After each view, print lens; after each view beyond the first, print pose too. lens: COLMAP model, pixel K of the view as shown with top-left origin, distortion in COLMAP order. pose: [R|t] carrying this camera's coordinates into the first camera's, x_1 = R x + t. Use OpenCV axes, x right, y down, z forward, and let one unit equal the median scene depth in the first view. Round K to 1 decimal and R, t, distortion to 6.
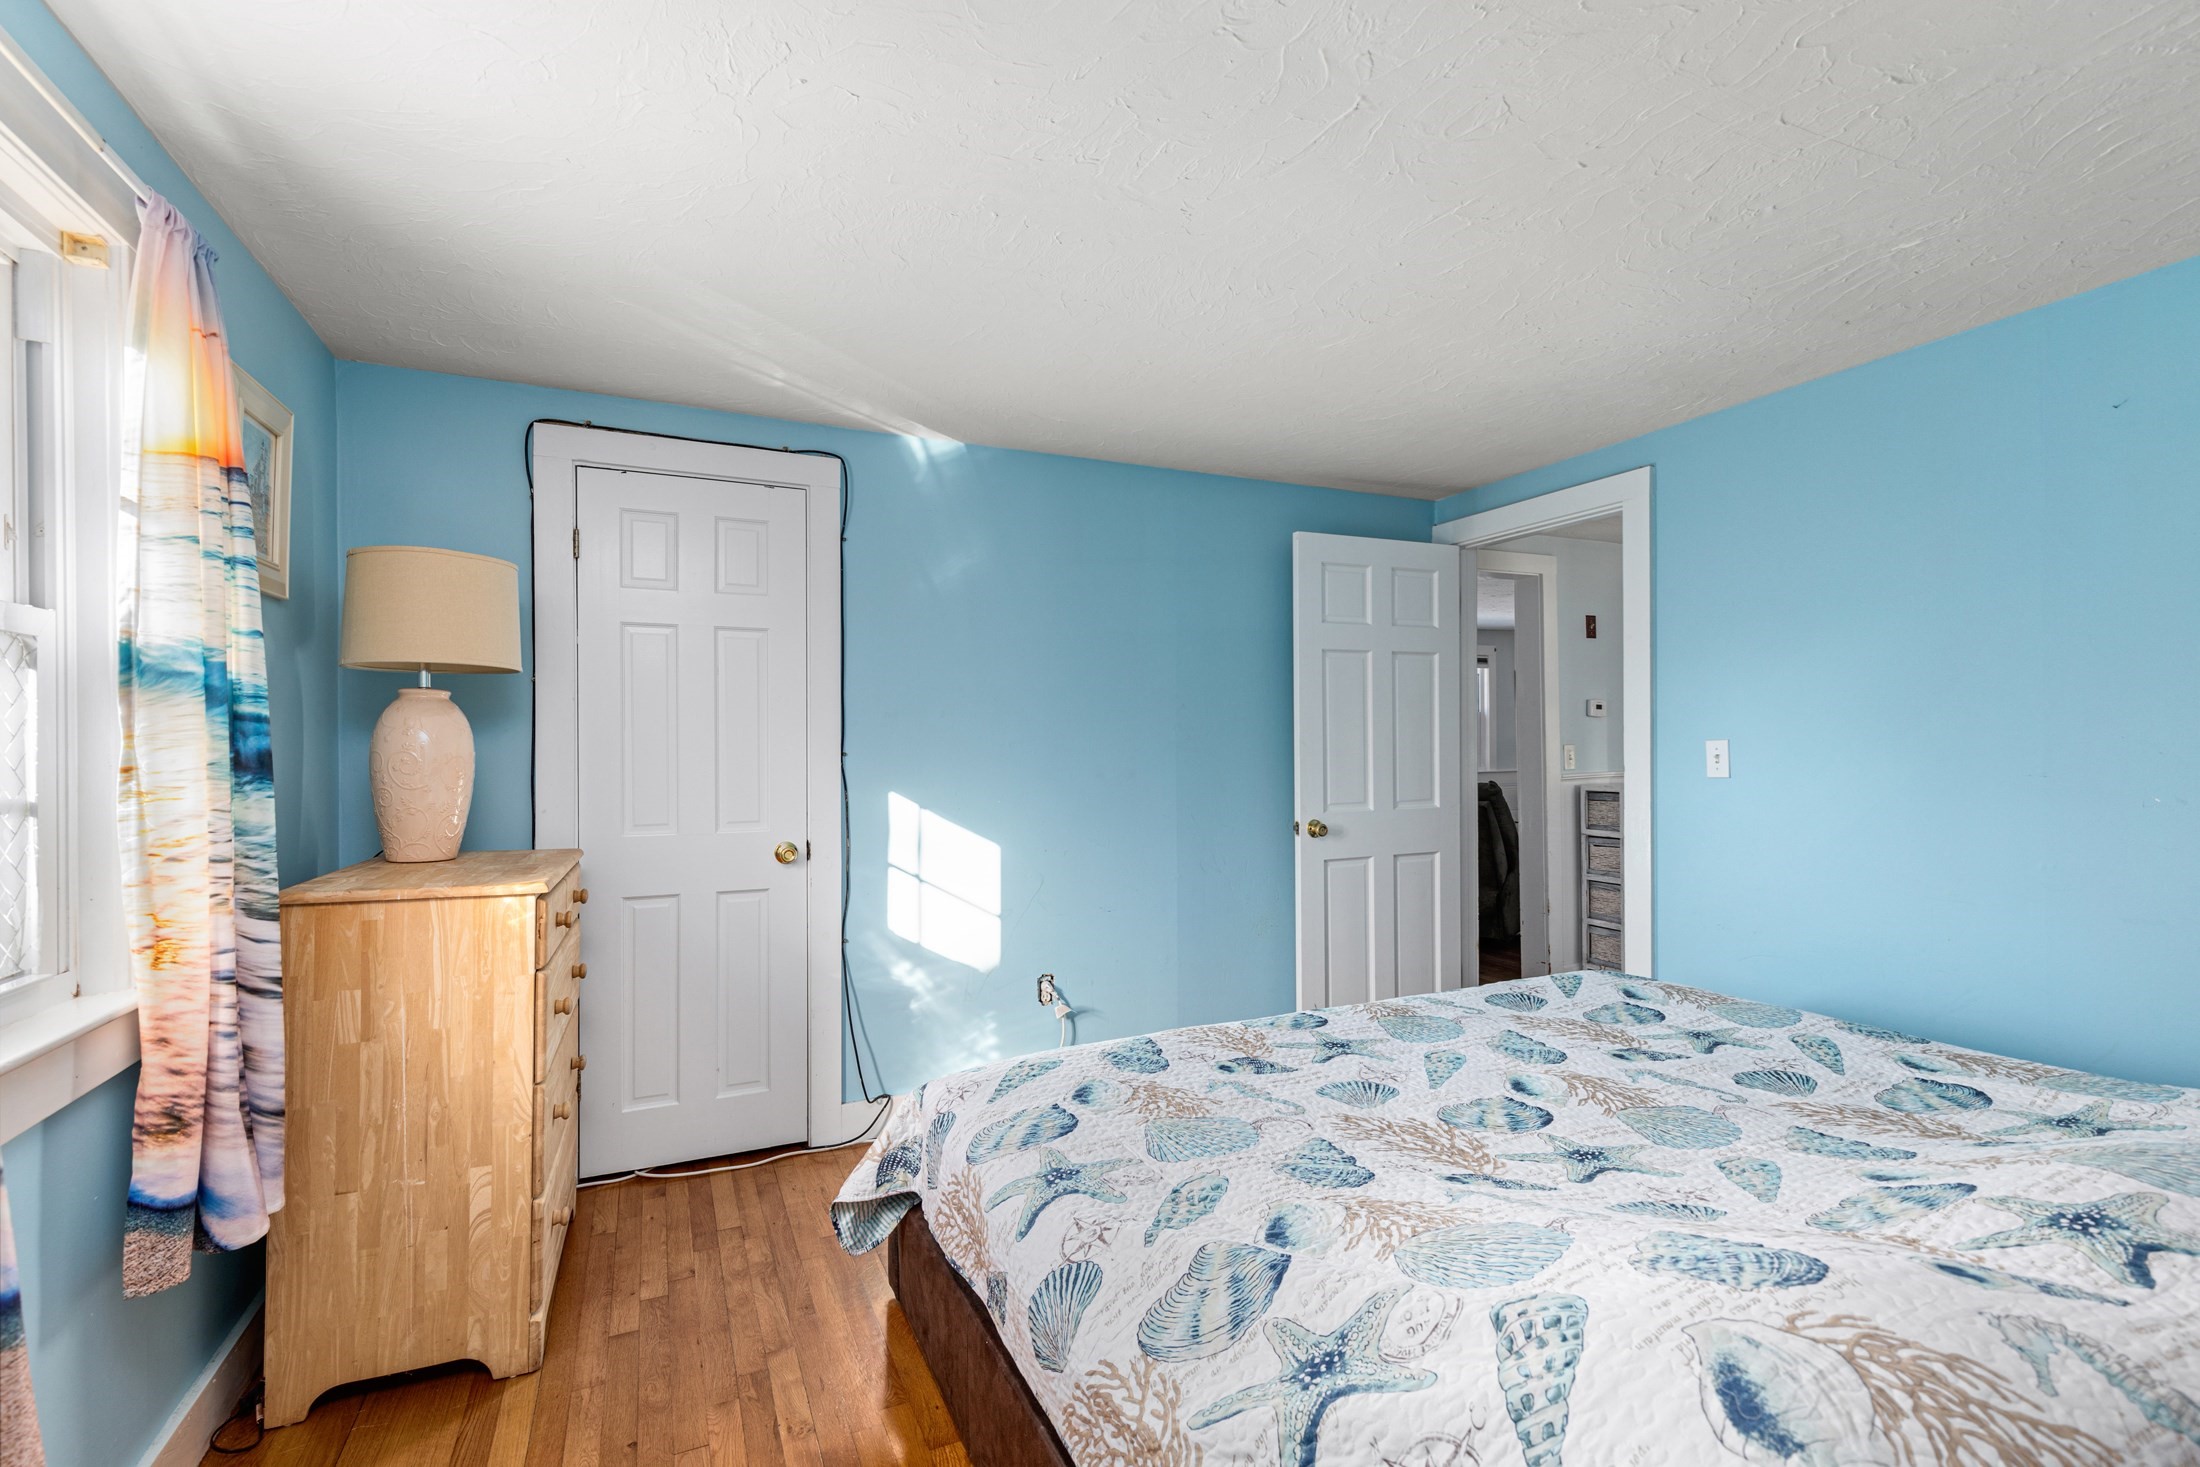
lens RADIAL K [[1013.4, 0, 1113.4], [0, 1013.4, 734.3], [0, 0, 1]] dist [0.014315, -0.010270]
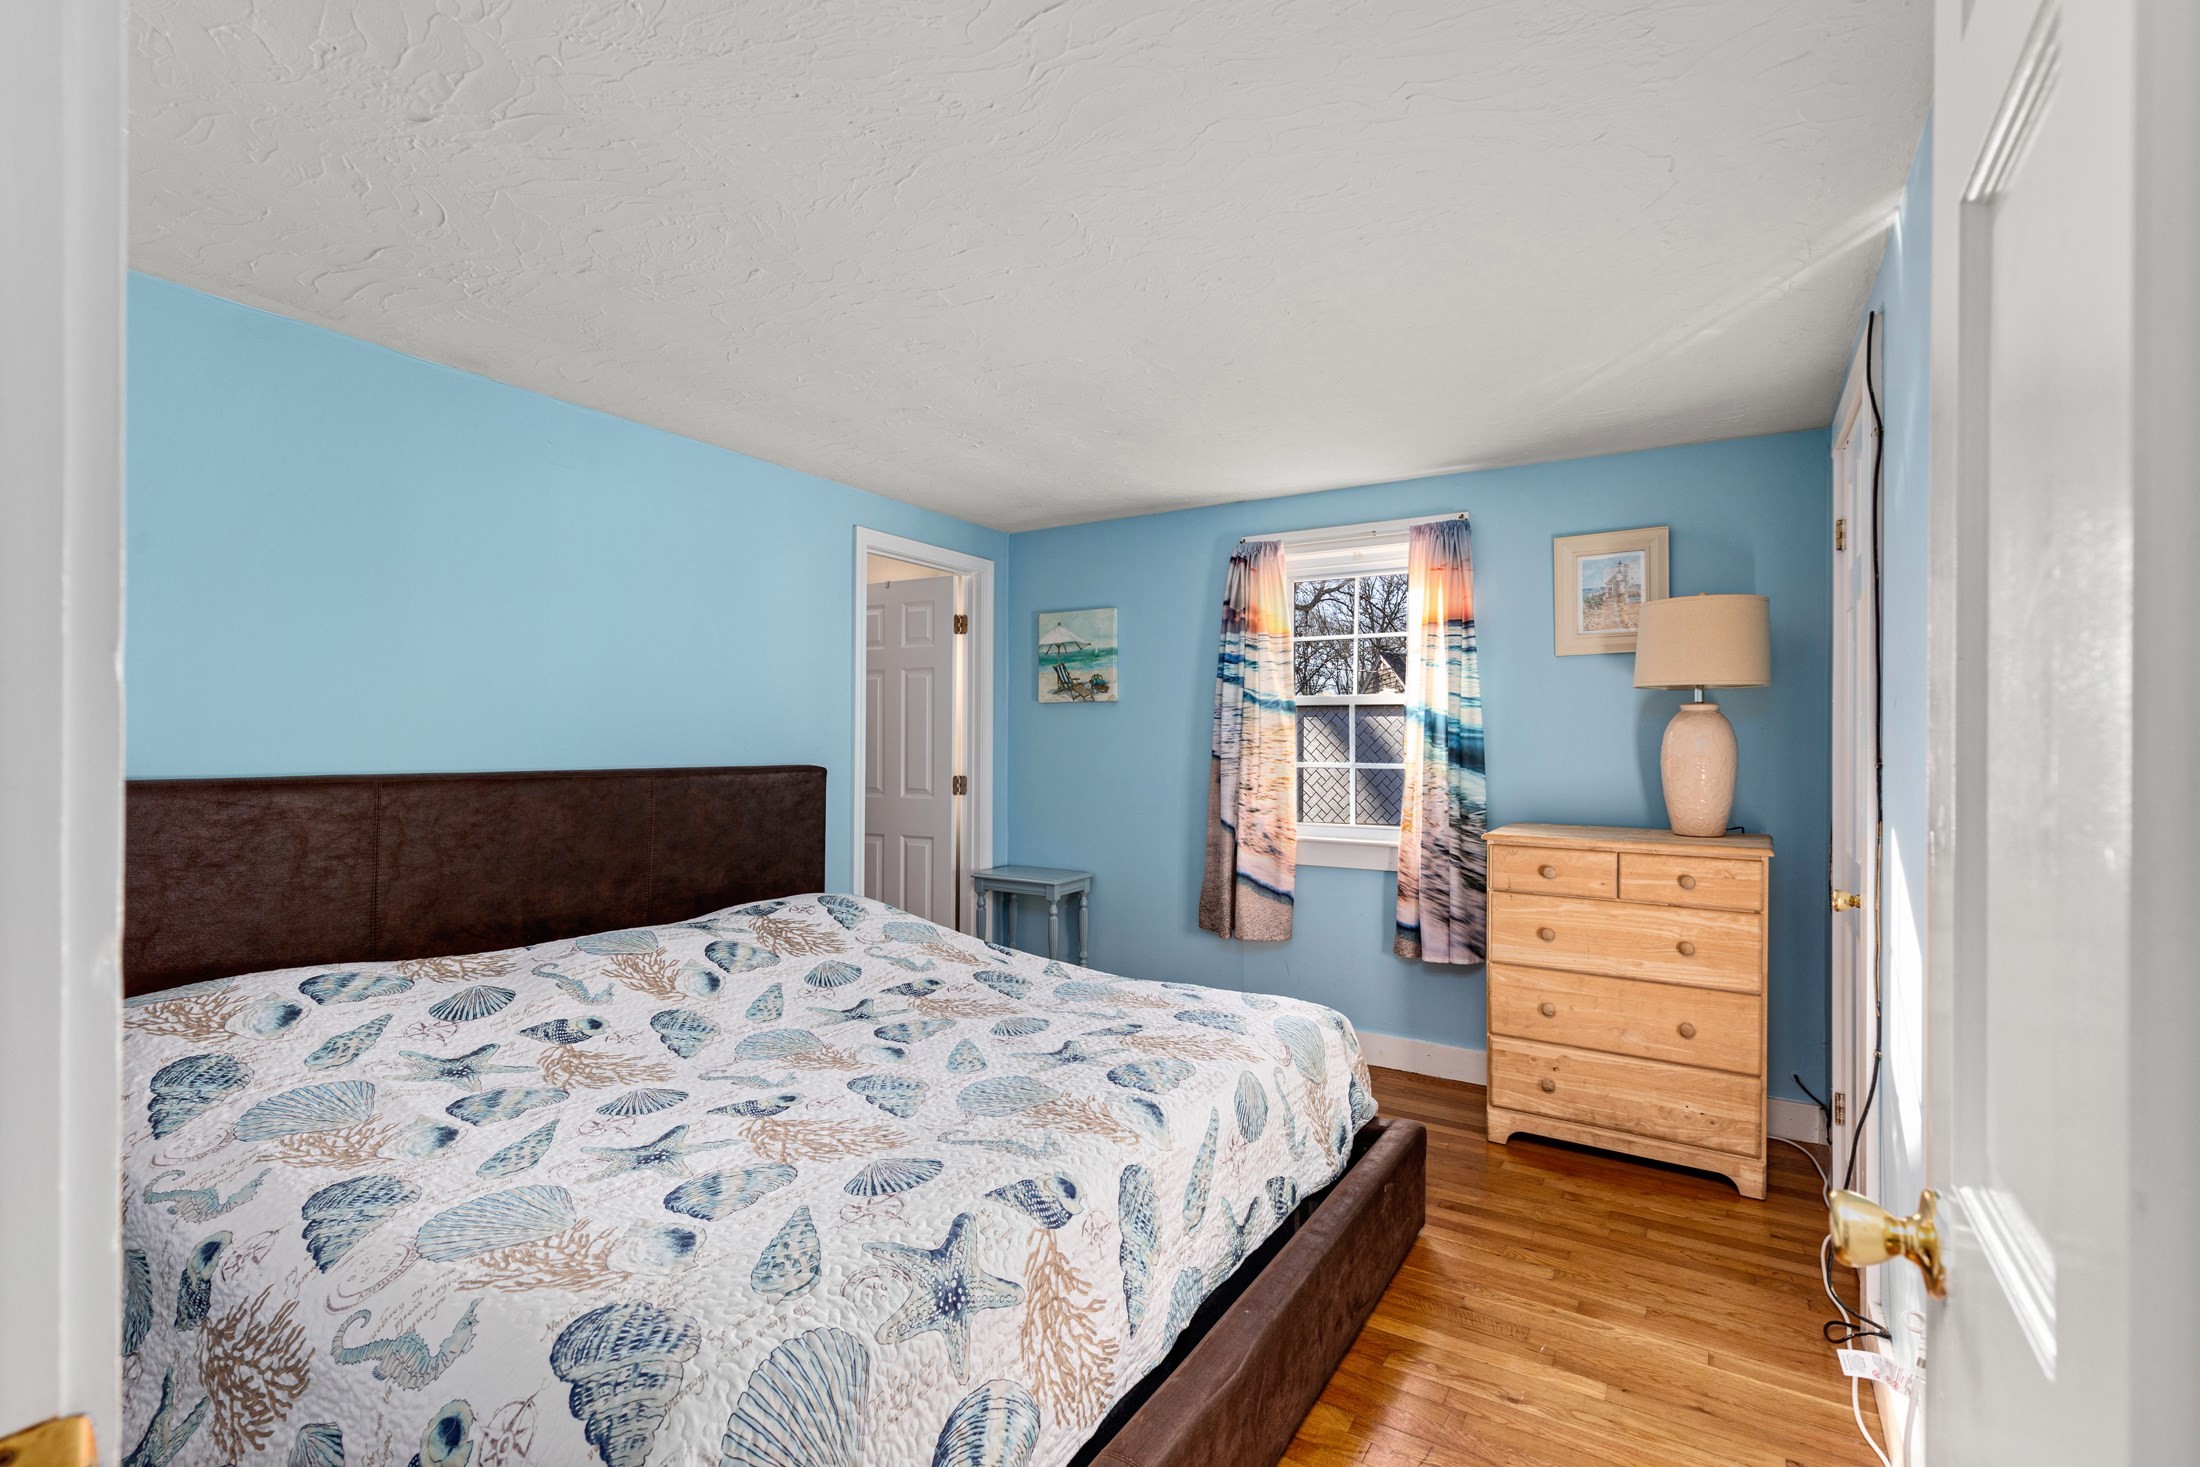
lens RADIAL K [[986.6, 0, 1106.9], [0, 986.6, 739.1], [0, 0, 1]] dist [0.001916, -0.000799]
pose [[-0.838798, 0.000119, -0.544442, 0.740761], [0.003063, 0.999985, -0.004500, 0.003962], [0.544434, -0.005443, -0.838786, 1.895371]]
